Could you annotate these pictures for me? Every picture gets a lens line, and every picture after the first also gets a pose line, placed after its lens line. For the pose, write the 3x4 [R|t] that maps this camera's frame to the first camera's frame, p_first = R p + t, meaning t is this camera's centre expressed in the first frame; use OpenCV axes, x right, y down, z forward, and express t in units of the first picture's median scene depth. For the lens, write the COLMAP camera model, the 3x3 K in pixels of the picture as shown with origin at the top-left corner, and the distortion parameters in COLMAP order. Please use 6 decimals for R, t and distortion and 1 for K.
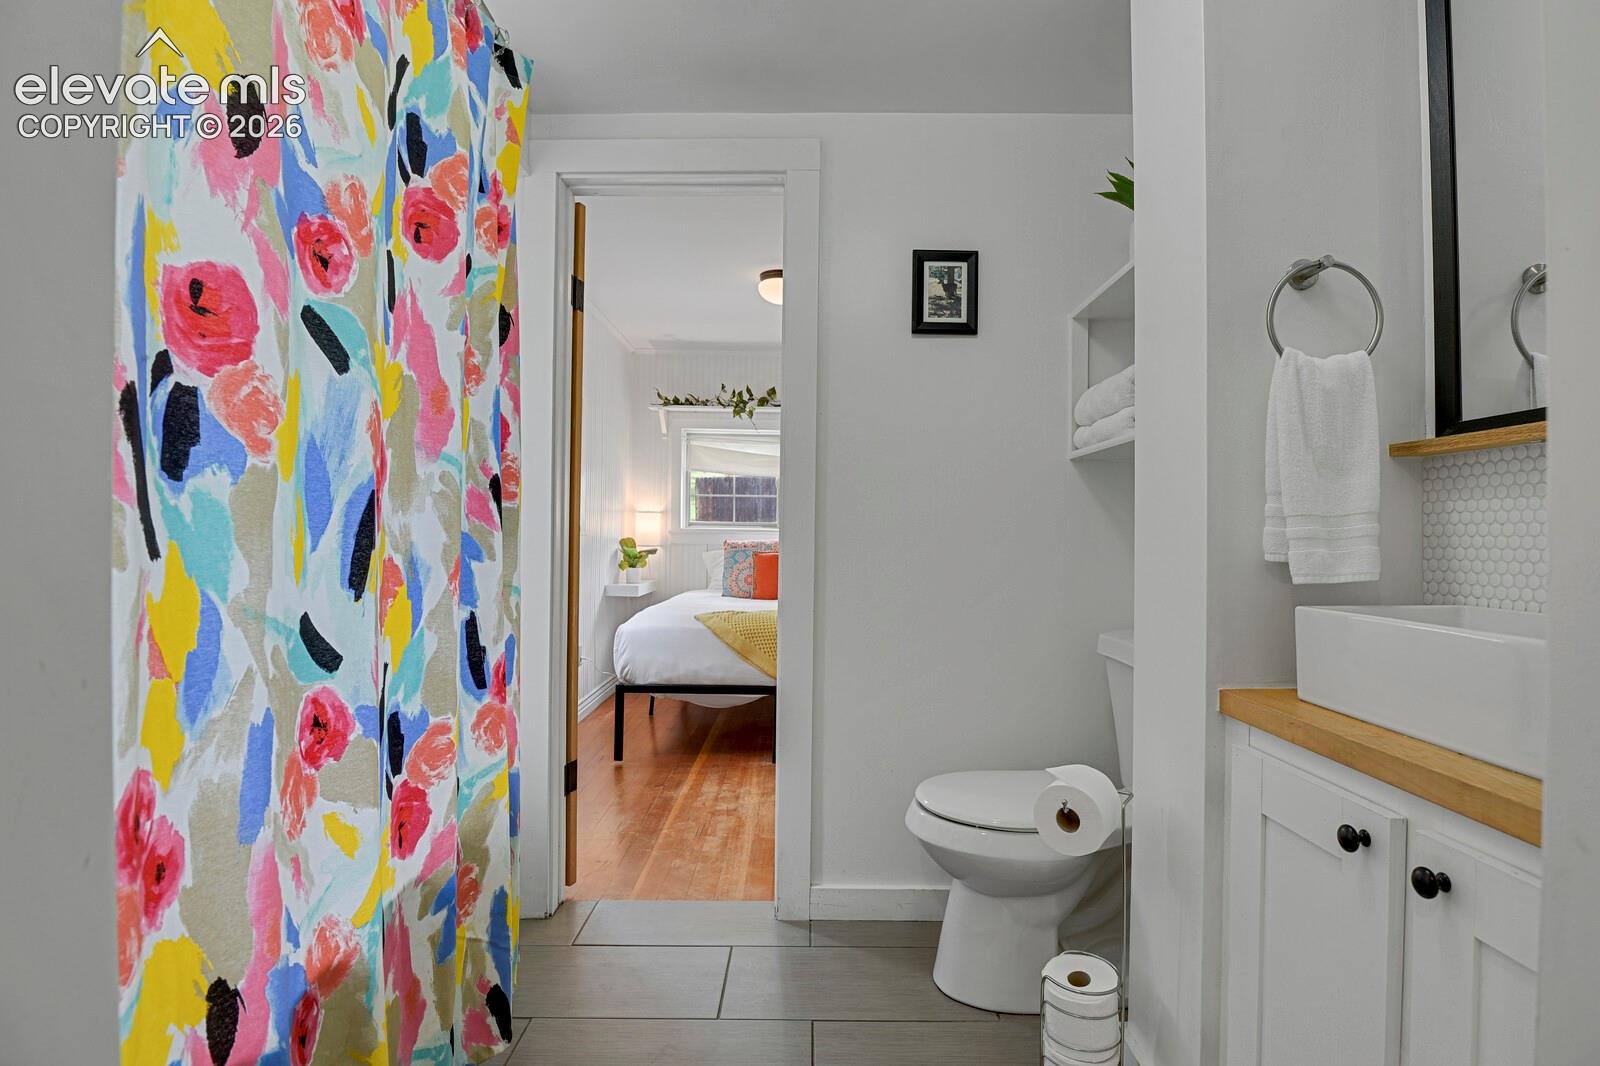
lens RADIAL K [[784.1, 0, 813.0], [0, 784.1, 532.9], [0, 0, 1]] dist [-0.024179, -0.004690]
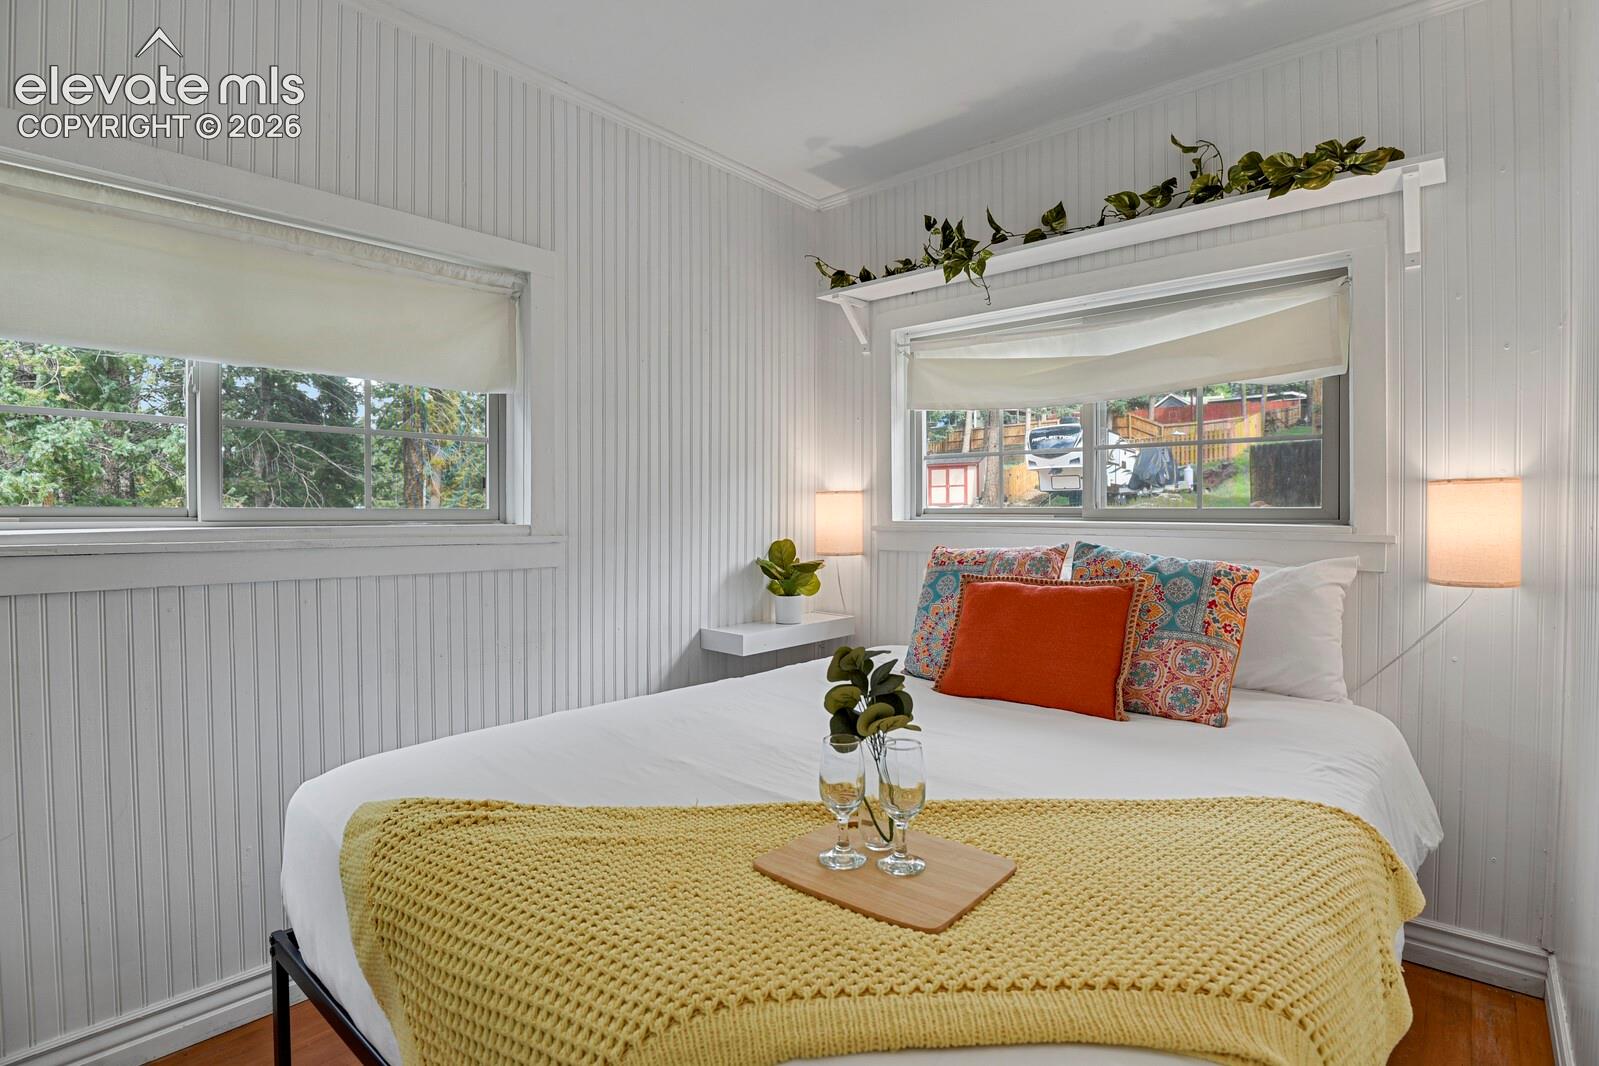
lens RADIAL K [[783.6, 0, 812.5], [0, 783.6, 532.9], [0, 0, 1]] dist [-0.024179, -0.004690]
pose [[0.751710, 0.002477, -0.659489, 0.143700], [0.012868, 0.999747, 0.018423, -0.008971], [0.659368, -0.022335, 0.751489, 0.596544]]
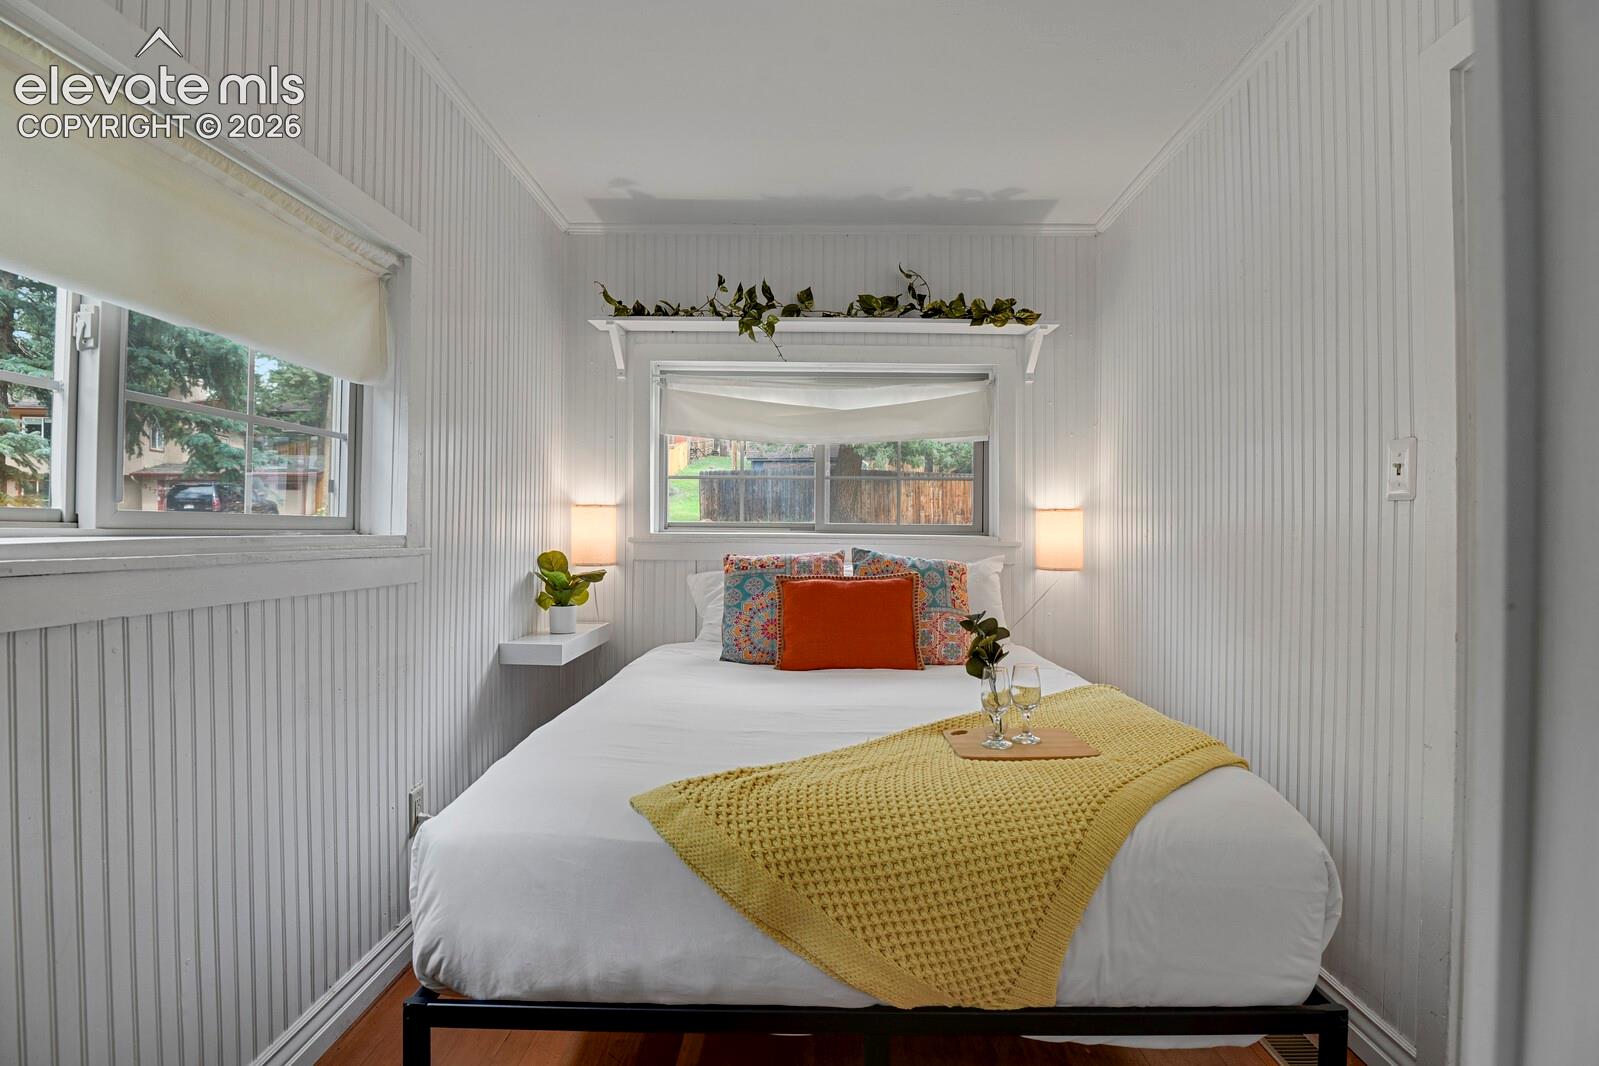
lens RADIAL K [[783.6, 0, 812.5], [0, 783.6, 532.9], [0, 0, 1]] dist [-0.024179, -0.004690]
pose [[0.999923, -0.007026, -0.010183, -0.044853], [0.007088, 0.999956, 0.006099, -0.009407], [0.010139, -0.006170, 0.999930, 0.441462]]
